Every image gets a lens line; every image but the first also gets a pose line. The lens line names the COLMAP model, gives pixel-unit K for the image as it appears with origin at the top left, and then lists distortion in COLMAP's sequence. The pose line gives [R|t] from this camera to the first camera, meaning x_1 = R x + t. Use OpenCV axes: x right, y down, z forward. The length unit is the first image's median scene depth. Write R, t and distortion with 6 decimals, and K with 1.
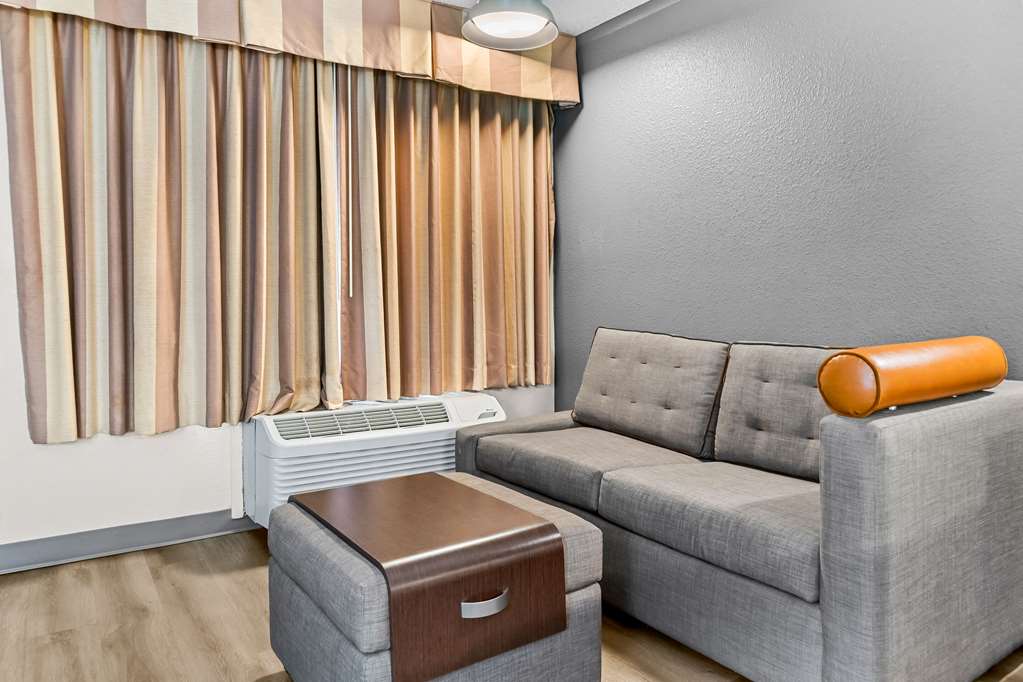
lens RADIAL K [[688.8, 0, 513.7], [0, 688.8, 327.4], [0, 0, 1]] dist [-0.001294, -0.049110]
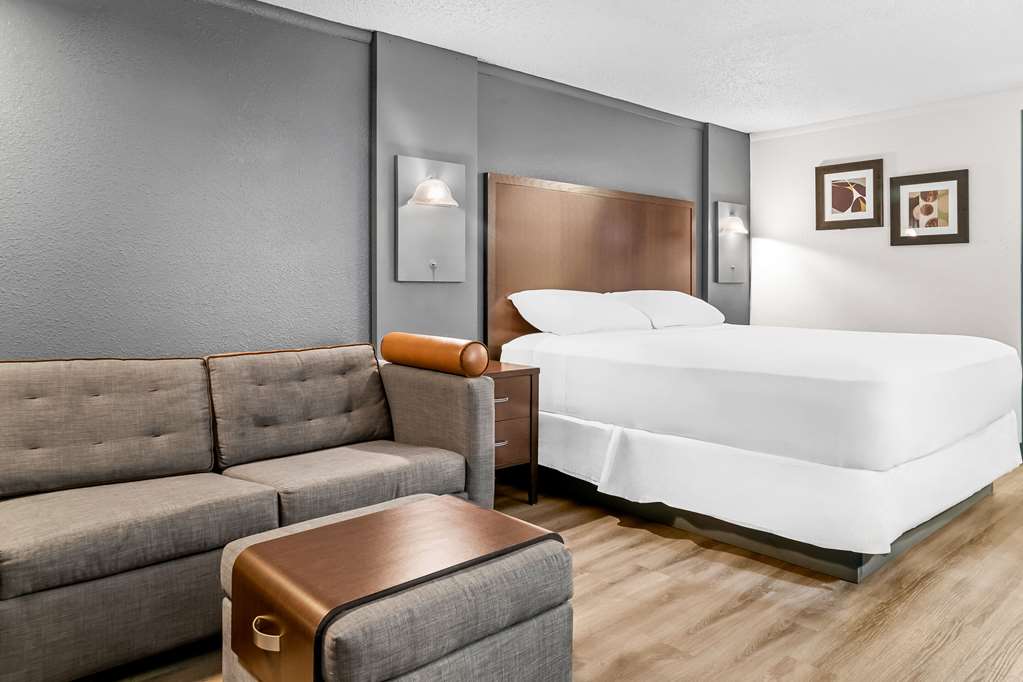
lens RADIAL K [[688.8, 0, 513.7], [0, 688.8, 327.4], [0, 0, 1]] dist [-0.001294, -0.049110]
pose [[-0.123320, -0.060400, 0.990527, -1.099284], [0.041557, 0.996956, 0.065966, -0.102772], [-0.991496, 0.049298, -0.120434, 0.923225]]
